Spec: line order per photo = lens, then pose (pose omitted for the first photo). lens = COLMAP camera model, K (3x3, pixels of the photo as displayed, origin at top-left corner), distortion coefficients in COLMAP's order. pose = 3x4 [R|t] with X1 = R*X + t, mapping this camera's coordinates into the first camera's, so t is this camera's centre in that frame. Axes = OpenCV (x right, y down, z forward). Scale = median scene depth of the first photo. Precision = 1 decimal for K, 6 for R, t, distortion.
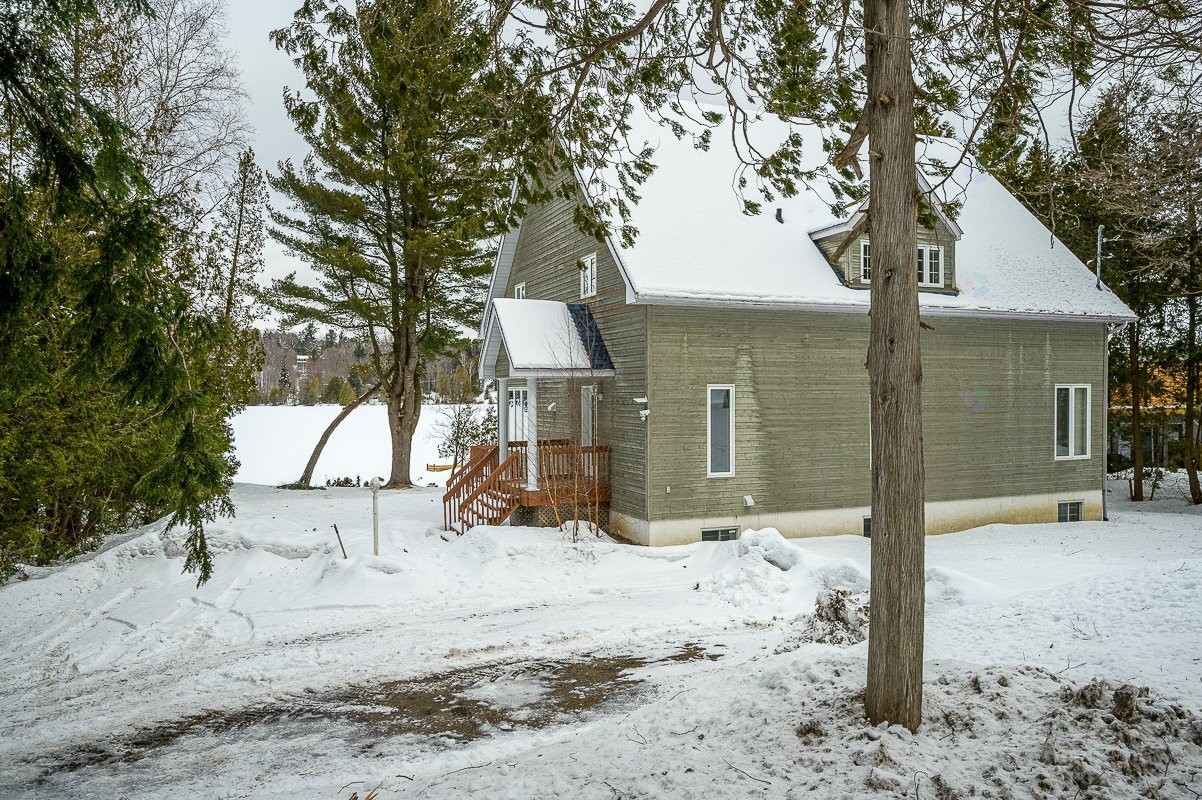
lens RADIAL K [[830.3, 0, 601.0], [0, 830.3, 400.0], [0, 0, 1]] dist [0.000246, -0.001656]
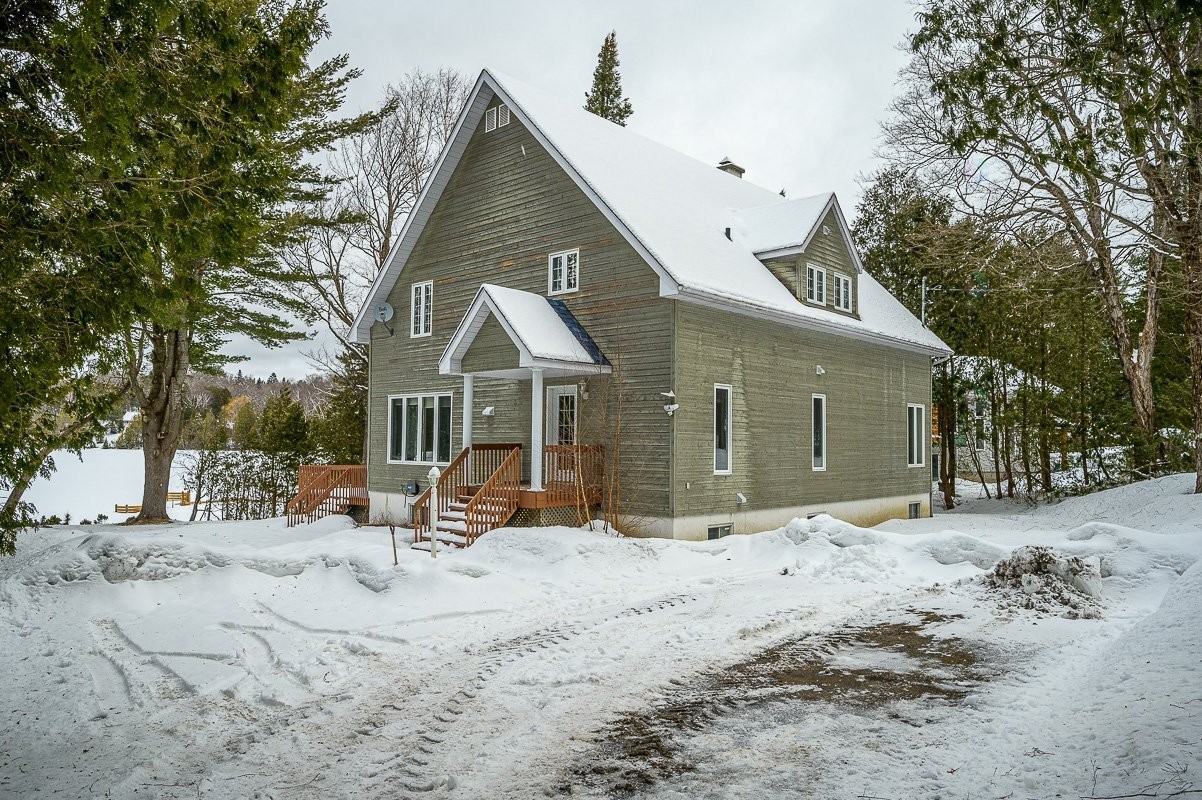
lens RADIAL K [[806.3, 0, 601.0], [0, 806.3, 400.0], [0, 0, 1]] dist [-0.002778, -0.000119]
pose [[0.912693, 0.035163, 0.407131, -0.413424], [-0.011001, 0.998044, -0.061536, 0.066357], [-0.408498, 0.051685, 0.911295, 0.158689]]
